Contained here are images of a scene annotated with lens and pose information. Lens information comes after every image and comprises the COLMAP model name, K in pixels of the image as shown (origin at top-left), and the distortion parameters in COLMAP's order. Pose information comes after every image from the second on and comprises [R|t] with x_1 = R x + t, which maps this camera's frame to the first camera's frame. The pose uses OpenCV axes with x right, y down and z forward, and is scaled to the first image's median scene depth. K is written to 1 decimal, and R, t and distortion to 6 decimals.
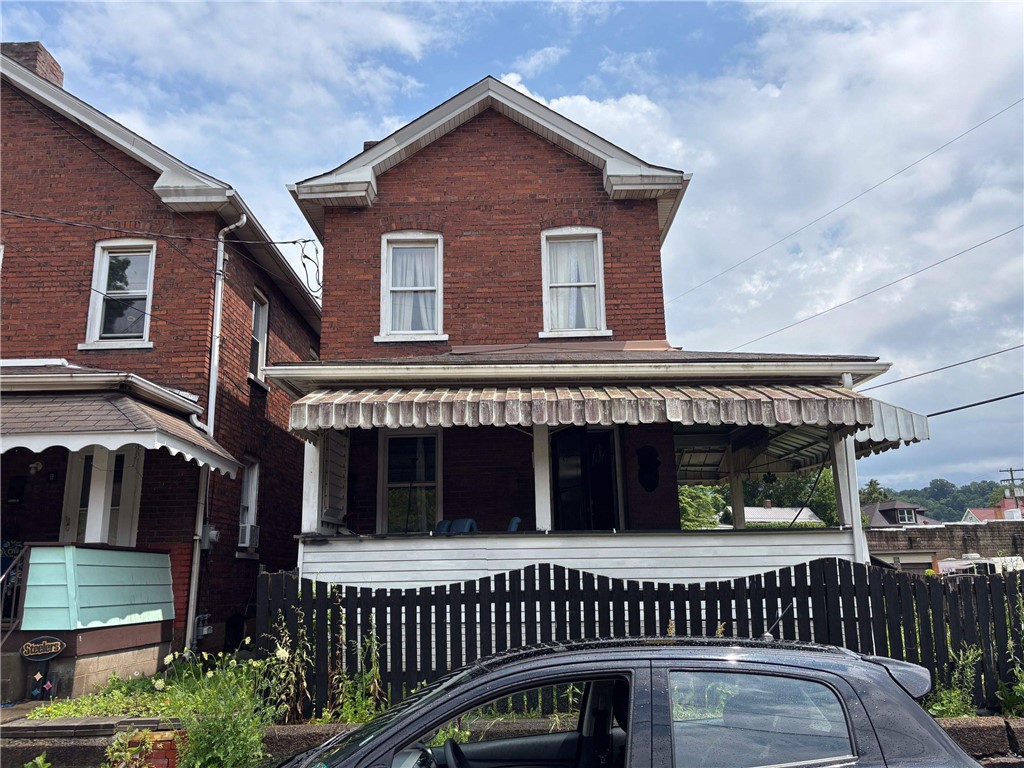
lens RADIAL K [[786.1, 0, 512.0], [0, 786.1, 384.0], [0, 0, 1]] dist [0.044818, -0.064691]
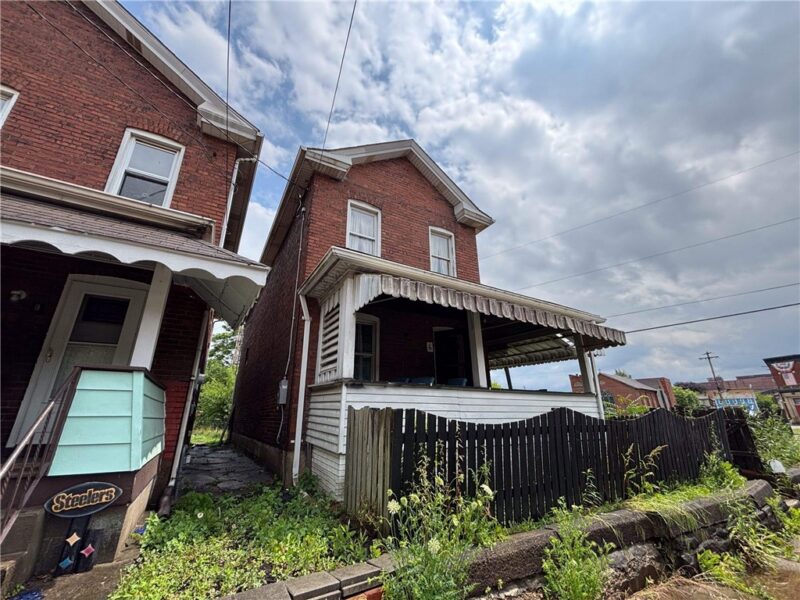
lens RADIAL K [[323.2, 0, 400.0], [0, 323.2, 300.0], [0, 0, 1]] dist [-0.001359, -0.000157]
pose [[0.857747, 0.186699, 0.478972, -0.377542], [-0.132248, 0.980500, -0.145360, 0.105253], [-0.496771, 0.061338, 0.865712, 0.403981]]
